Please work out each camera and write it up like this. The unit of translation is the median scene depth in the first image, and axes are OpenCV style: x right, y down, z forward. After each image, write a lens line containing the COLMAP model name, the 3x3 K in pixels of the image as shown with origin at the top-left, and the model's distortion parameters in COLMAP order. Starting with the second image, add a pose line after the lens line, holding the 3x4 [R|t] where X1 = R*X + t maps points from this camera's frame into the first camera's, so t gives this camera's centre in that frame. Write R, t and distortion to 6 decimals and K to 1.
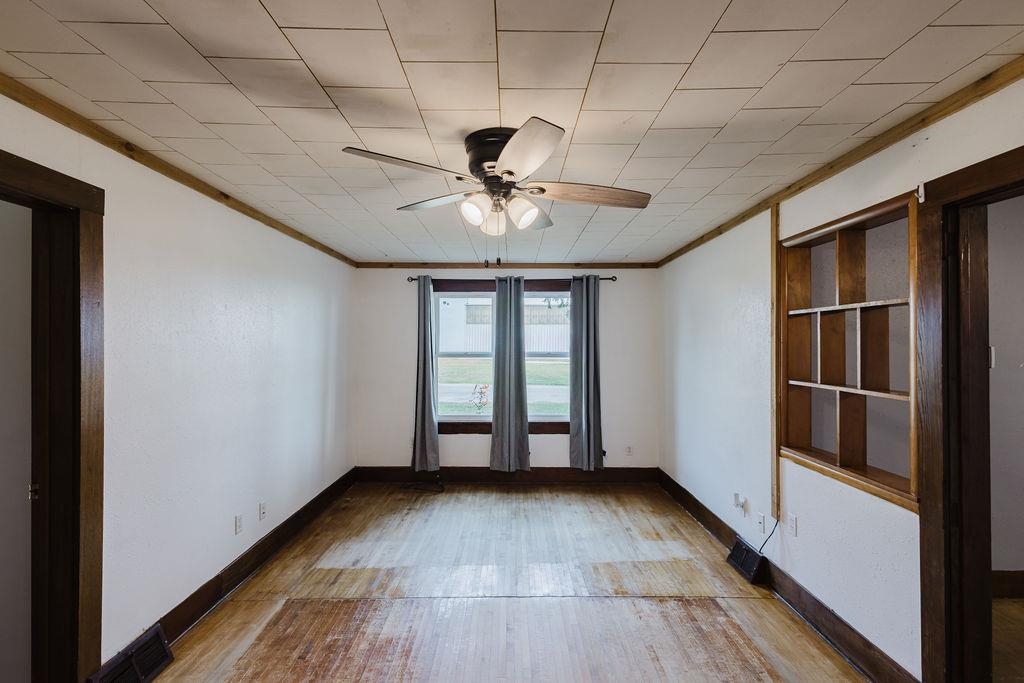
lens RADIAL K [[463.7, 0, 512.4], [0, 463.7, 336.8], [0, 0, 1]] dist [0.001384, 0.000123]
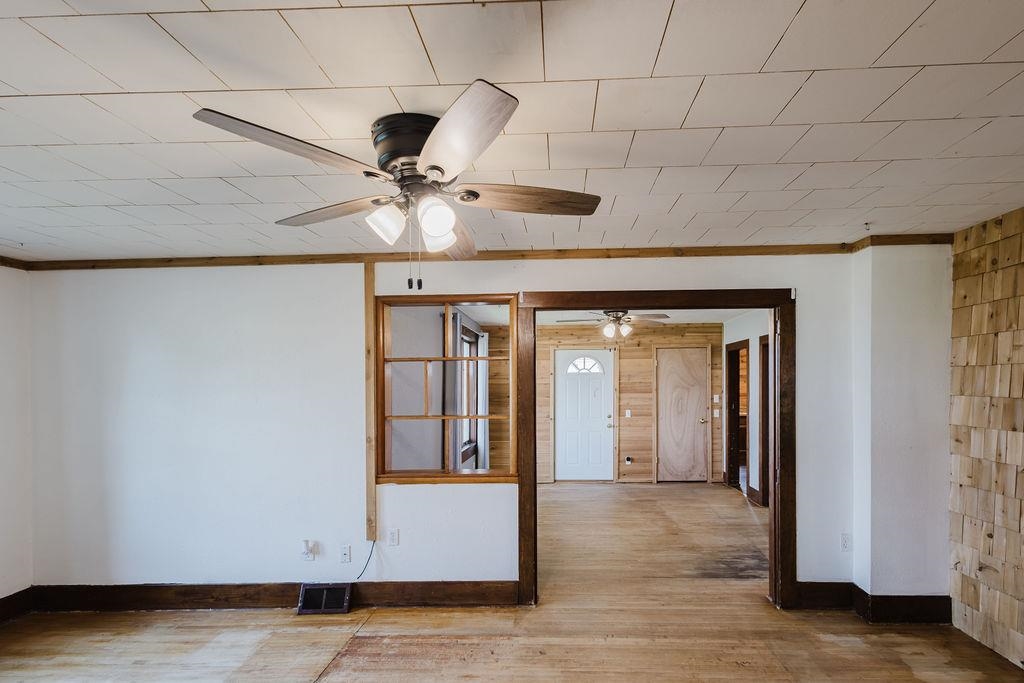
lens RADIAL K [[499.9, 0, 528.2], [0, 499.9, 388.9], [0, 0, 1]] dist [-0.003024, -0.000326]
pose [[0.052170, -0.008083, 0.998605, -0.626457], [-0.002073, 0.999964, 0.008202, 0.011886], [-0.998636, -0.002498, 0.052152, 0.559098]]
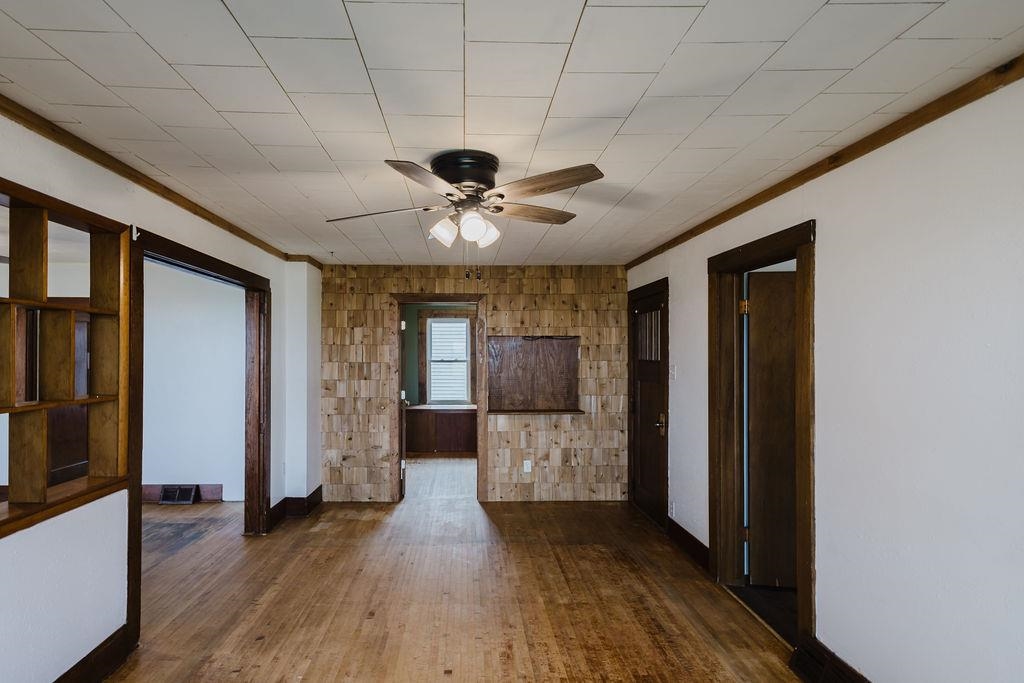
lens RADIAL K [[488.3, 0, 497.9], [0, 488.3, 357.2], [0, 0, 1]] dist [0.017453, -0.000664]
pose [[-0.999759, -0.002287, -0.021811, -0.056223], [-0.002166, 0.999982, -0.005581, 0.024619], [0.021823, -0.005532, -0.999747, 1.519853]]
